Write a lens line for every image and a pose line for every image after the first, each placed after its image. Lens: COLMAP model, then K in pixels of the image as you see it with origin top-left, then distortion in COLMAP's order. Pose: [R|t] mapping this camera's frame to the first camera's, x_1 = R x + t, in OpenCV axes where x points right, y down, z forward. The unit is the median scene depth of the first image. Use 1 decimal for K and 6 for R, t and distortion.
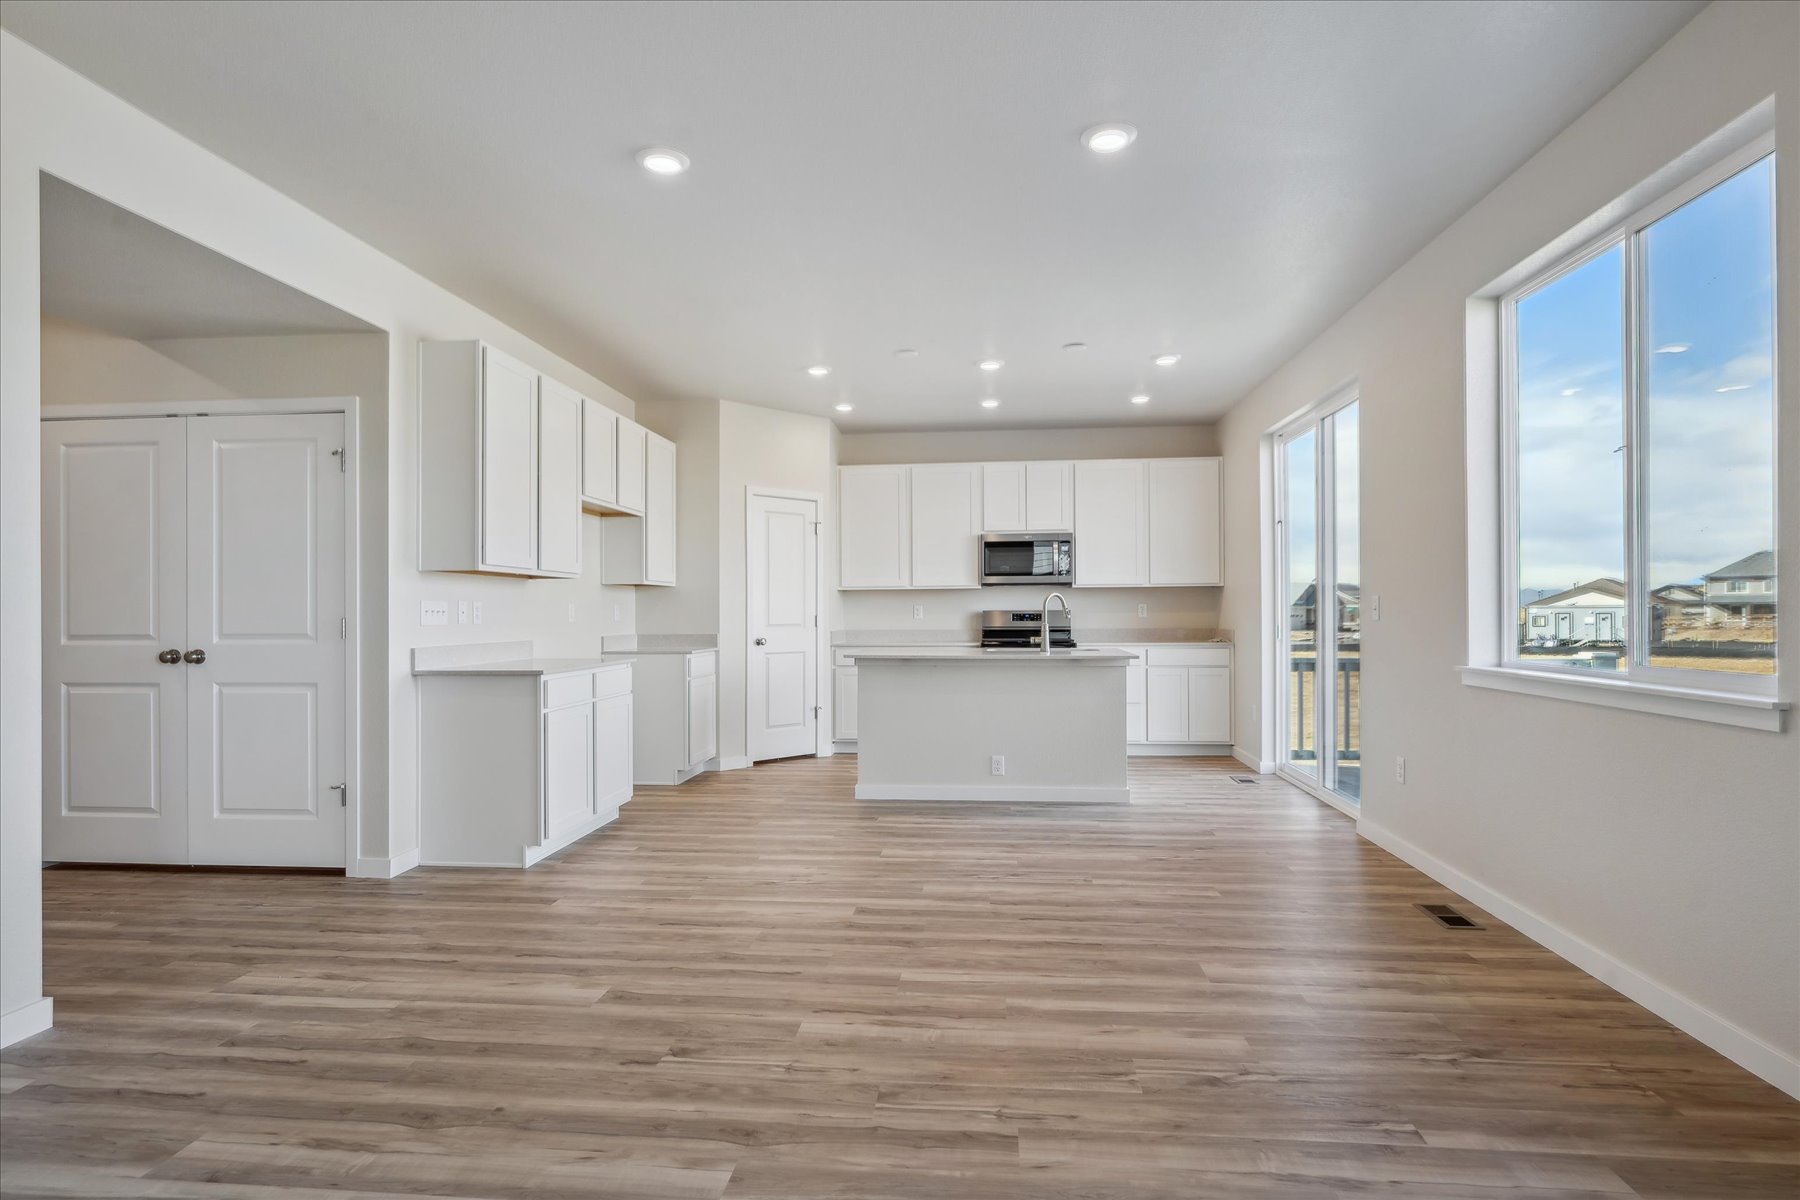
lens RADIAL K [[911.0, 0, 922.6], [0, 911.0, 611.9], [0, 0, 1]] dist [-0.001535, -0.000152]
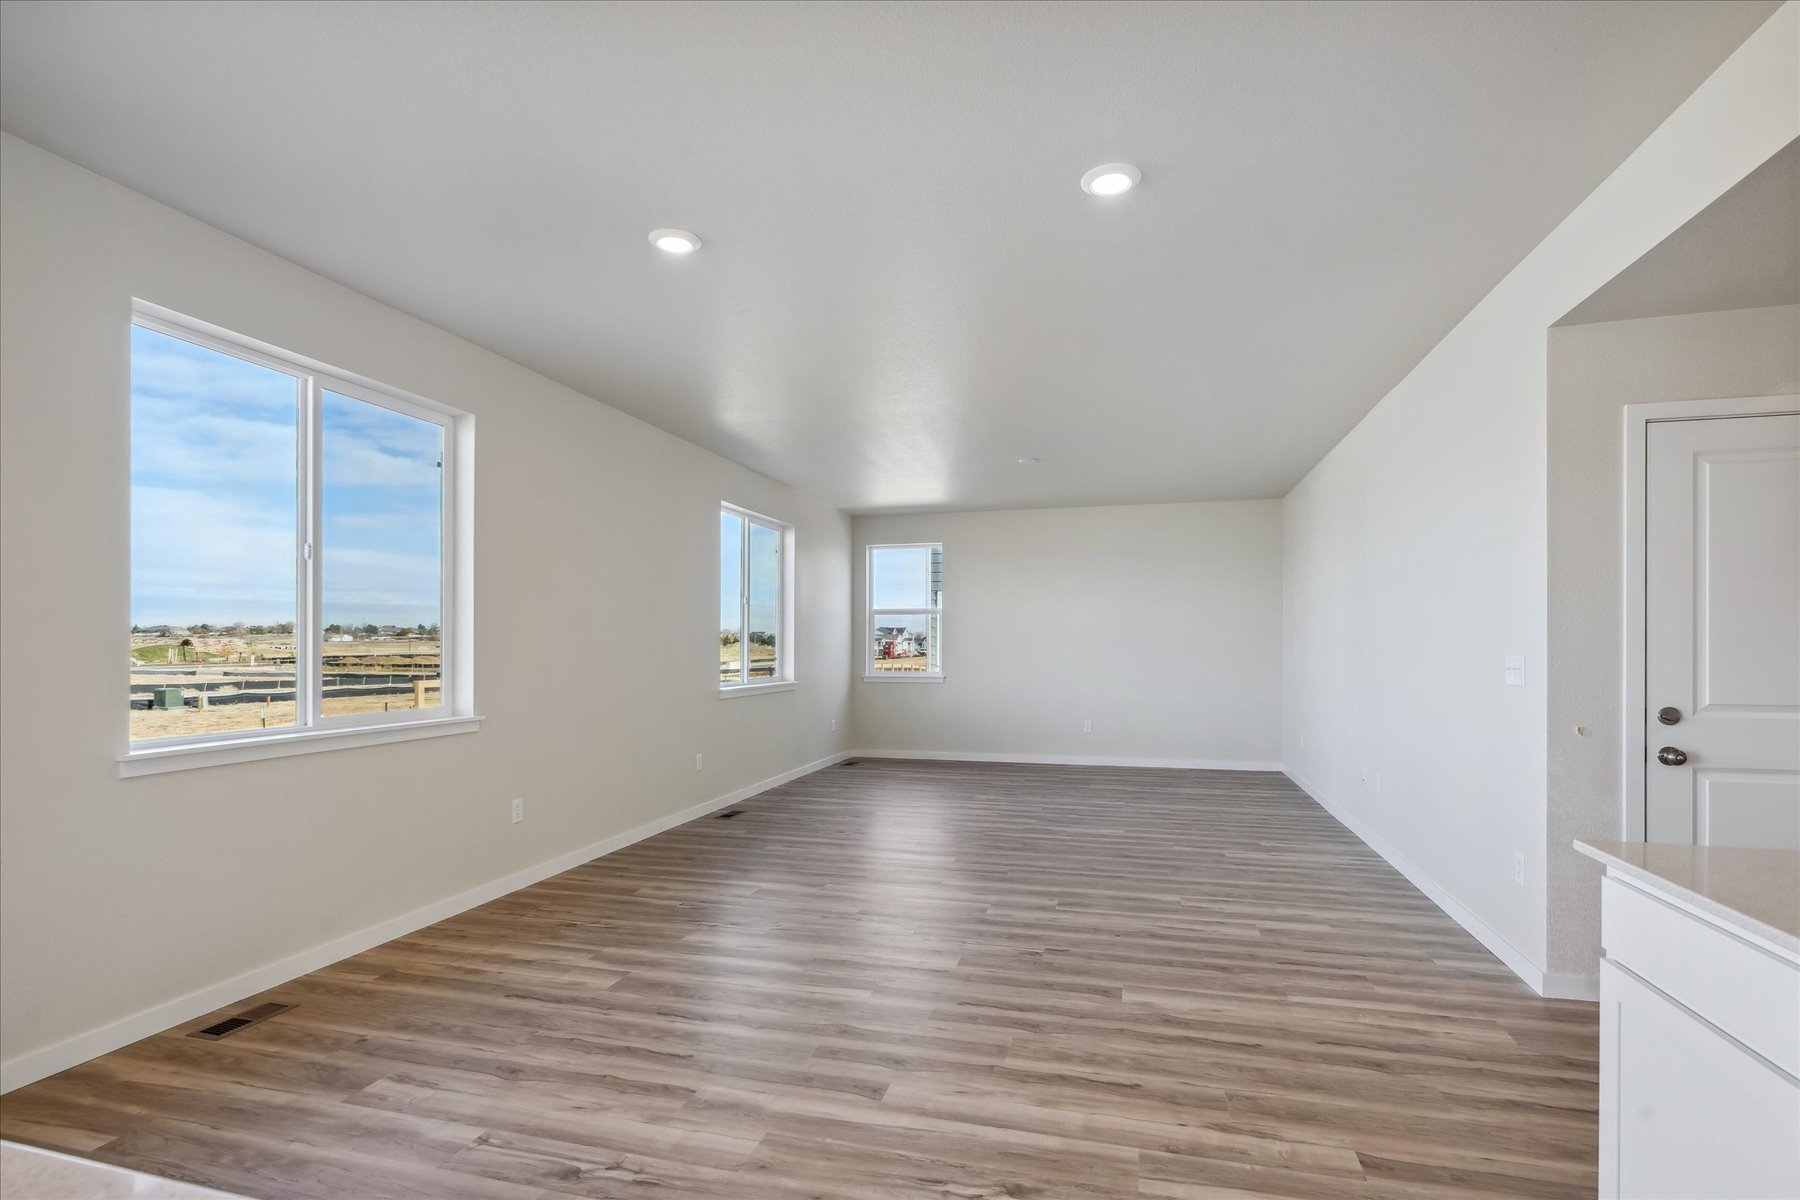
lens RADIAL K [[829.9, 0, 918.5], [0, 829.9, 638.9], [0, 0, 1]] dist [-0.002000, 0.000291]
pose [[-0.984518, 0.008591, 0.175073, -0.124074], [0.006942, 0.999926, -0.010031, -0.016001], [-0.175146, -0.008660, -0.984504, 0.932813]]
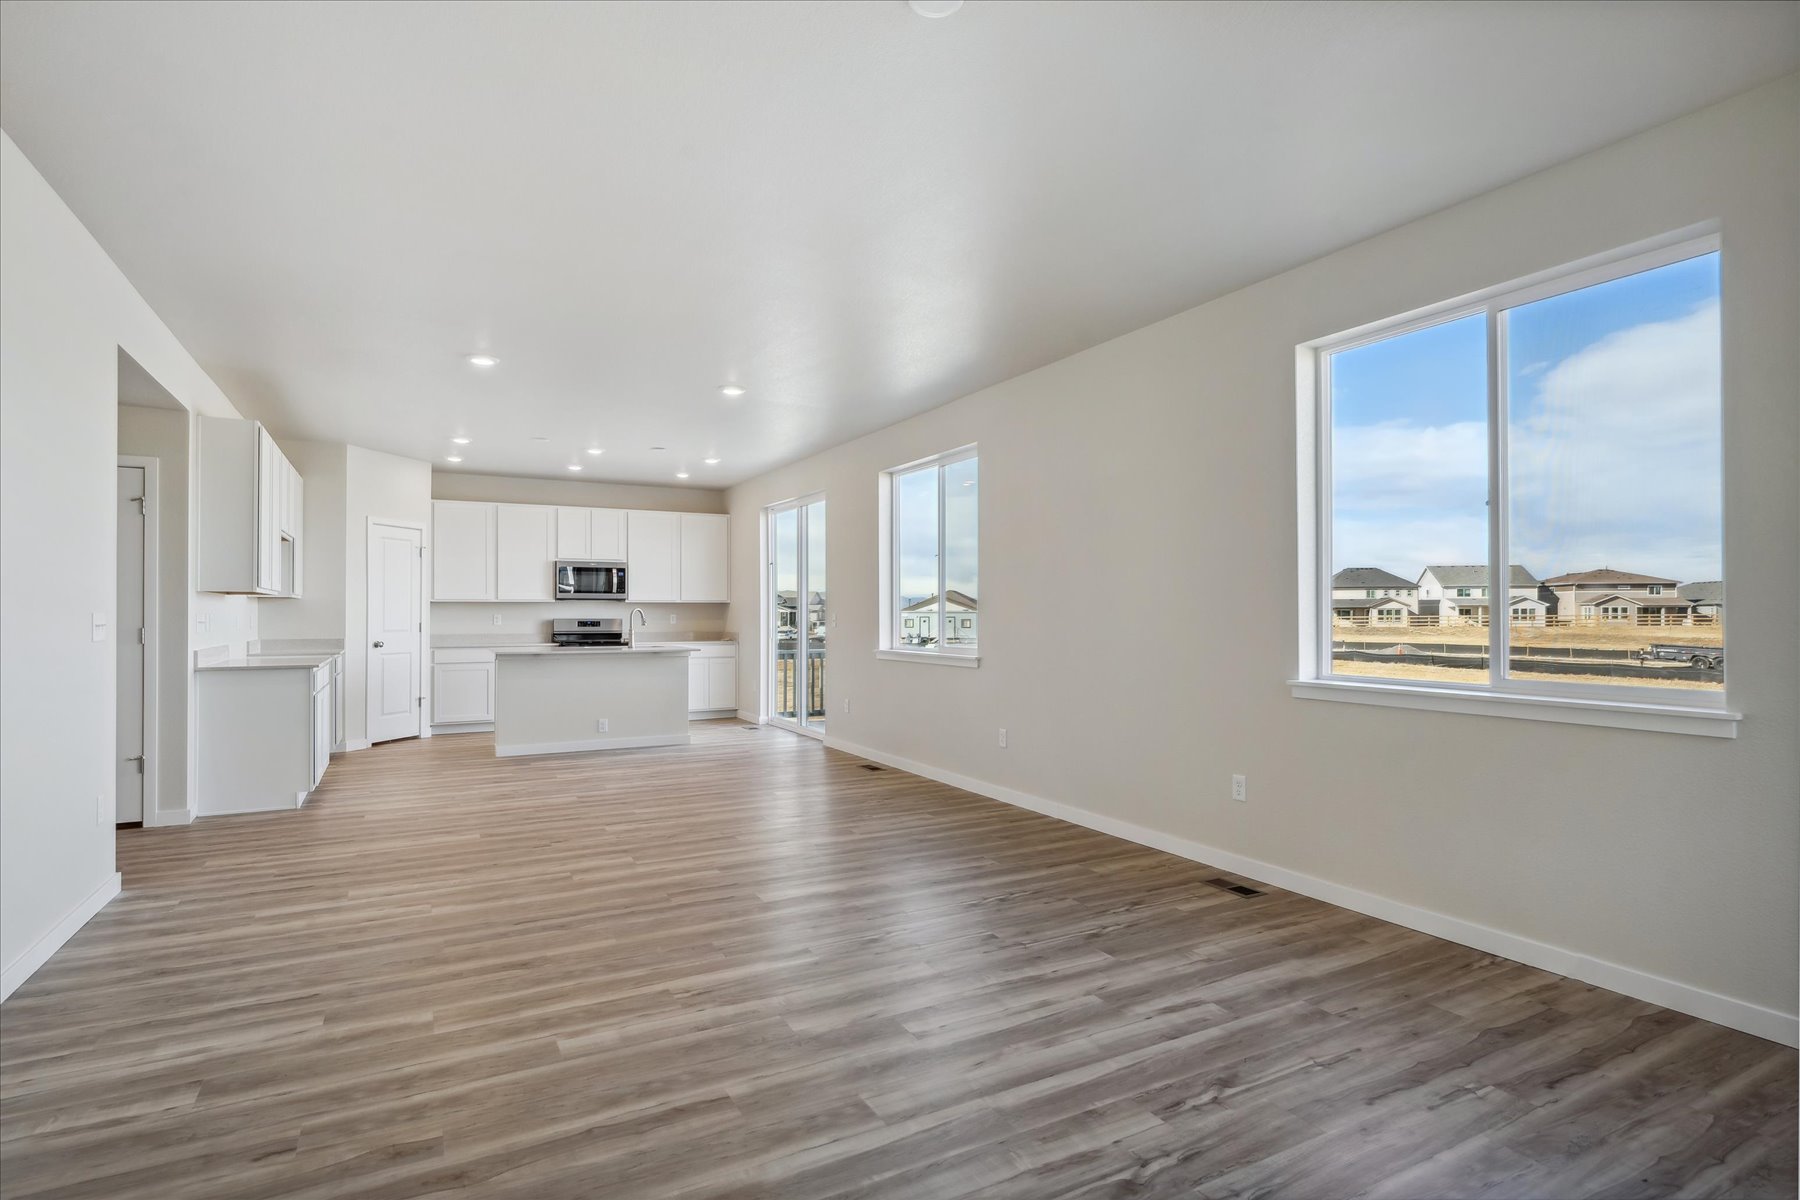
lens RADIAL K [[888.3, 0, 901.7], [0, 888.3, 609.4], [0, 0, 1]] dist [-0.000672, -0.000341]
pose [[0.832338, 0.007882, 0.554212, -0.279659], [-0.004877, 0.999964, -0.006898, -0.010479], [-0.554247, 0.003039, 0.832347, -0.415462]]
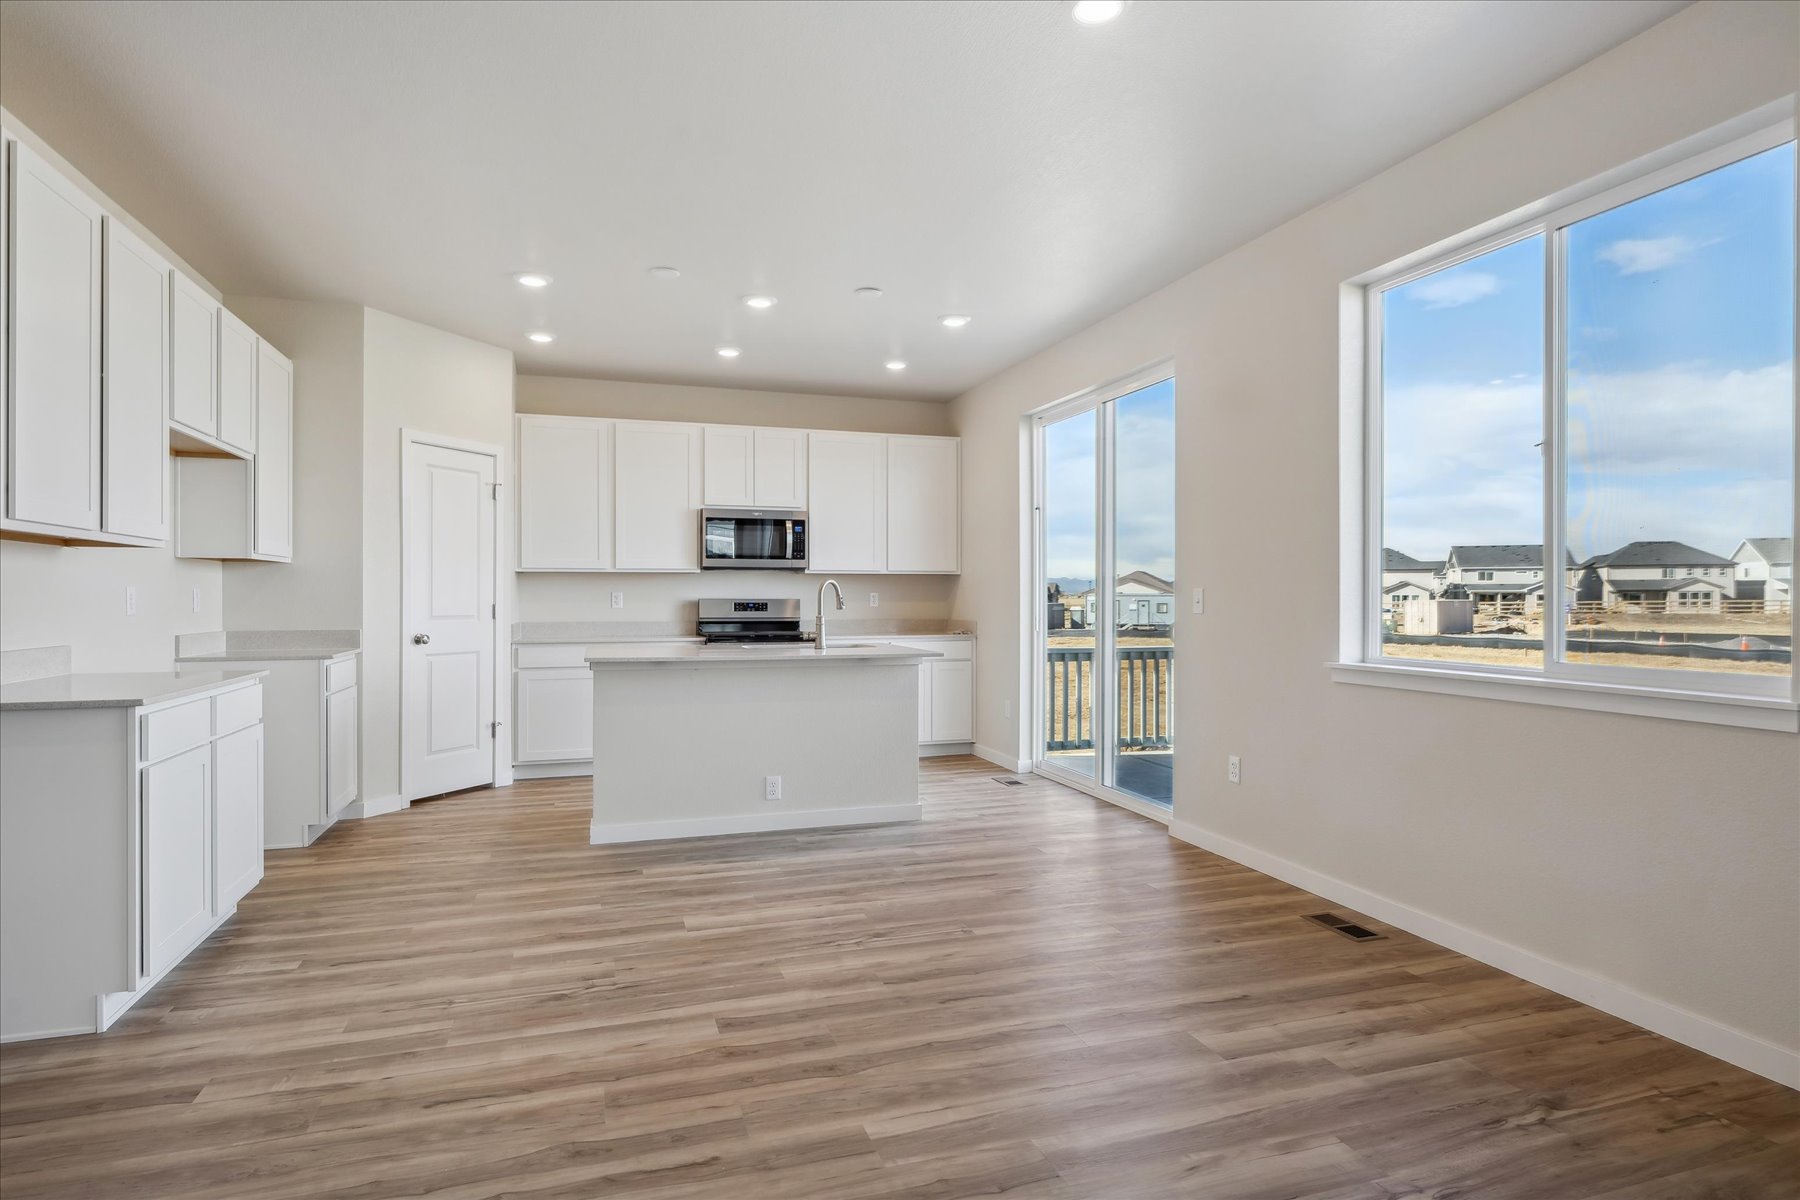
lens RADIAL K [[942.8, 0, 900.0], [0, 942.8, 600.0], [0, 0, 1]] dist [0.000134, 0.000247]
pose [[0.920363, 0.004756, 0.391037, -0.131077], [-0.005917, 0.999981, 0.001764, -0.003479], [-0.391021, -0.003938, 0.920373, 0.151602]]
